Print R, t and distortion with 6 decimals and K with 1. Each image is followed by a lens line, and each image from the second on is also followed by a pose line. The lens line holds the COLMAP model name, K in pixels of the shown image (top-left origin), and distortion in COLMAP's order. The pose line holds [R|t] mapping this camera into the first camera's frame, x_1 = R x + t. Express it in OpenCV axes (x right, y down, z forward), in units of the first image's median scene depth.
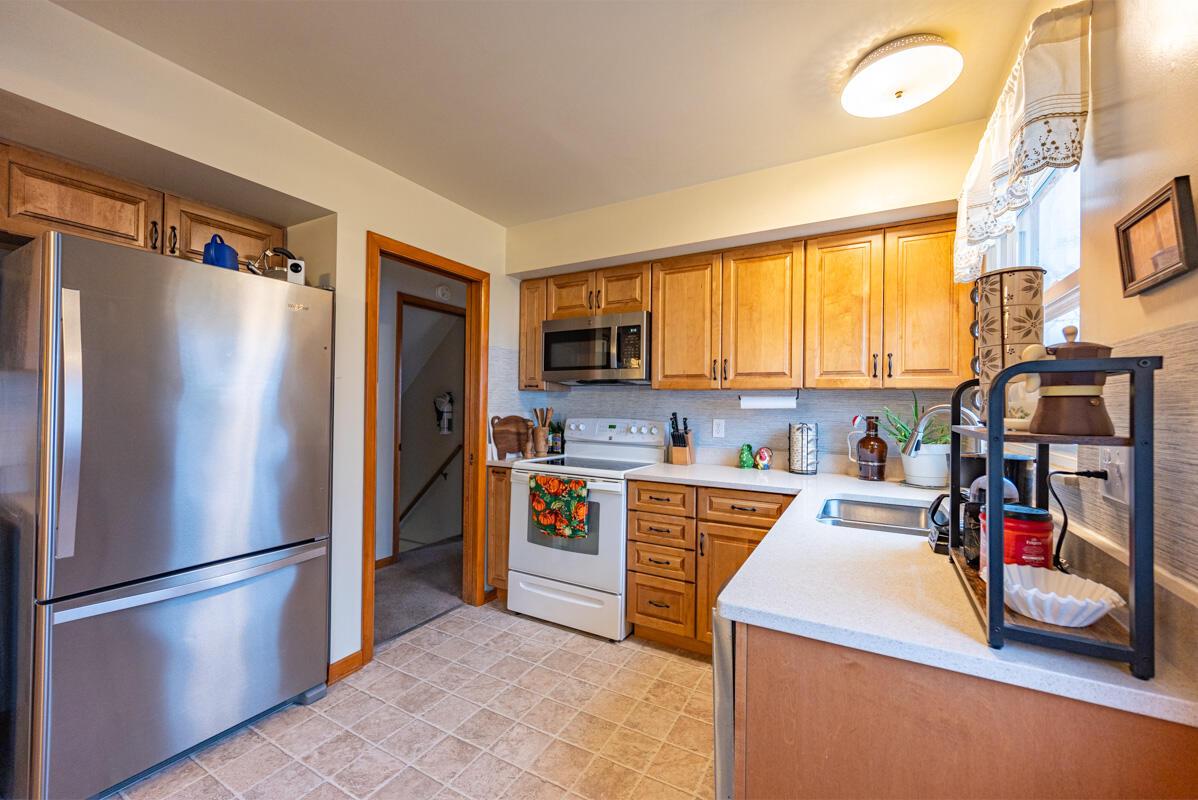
lens RADIAL K [[471.1, 0, 603.1], [0, 471.1, 402.1], [0, 0, 1]] dist [0.001062, -0.001785]
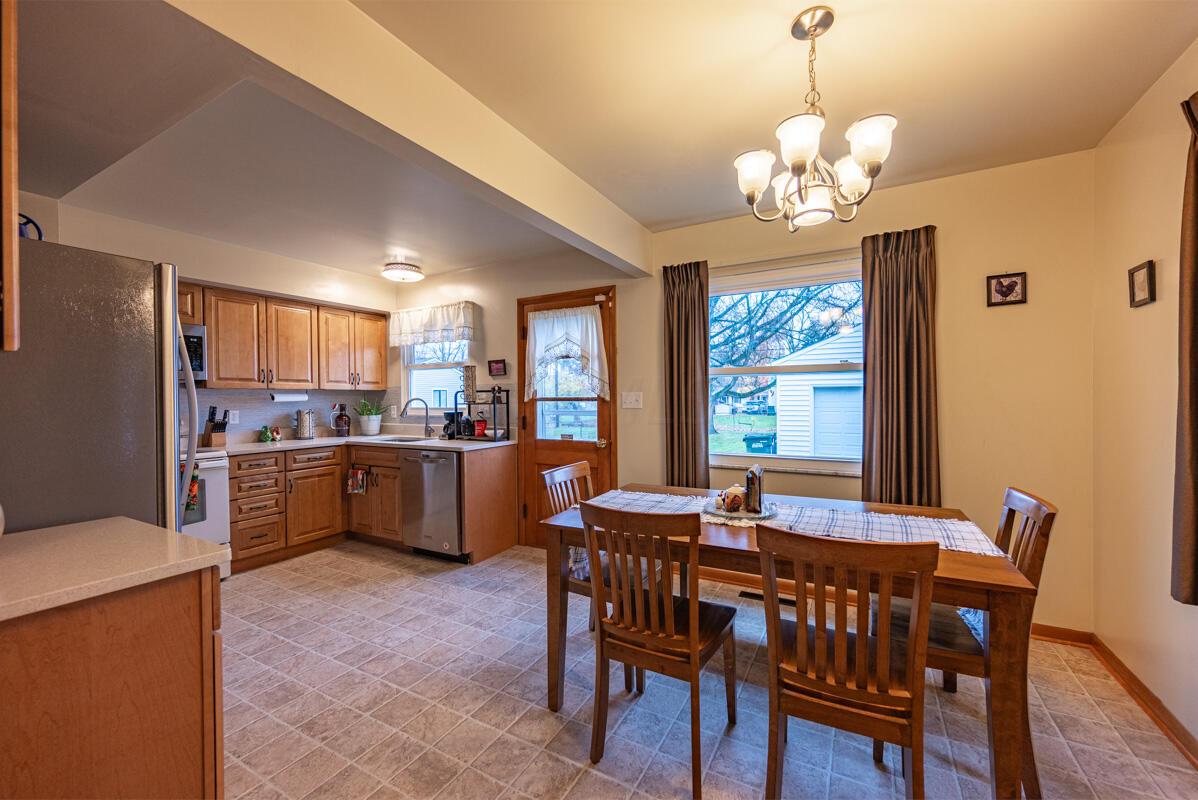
lens RADIAL K [[471.1, 0, 603.1], [0, 471.1, 402.1], [0, 0, 1]] dist [0.001062, -0.001785]
pose [[-0.005794, -0.021399, 0.999754, -1.267744], [0.003238, 0.999765, 0.021418, -0.014861], [-0.999978, 0.003361, -0.005723, -0.058357]]
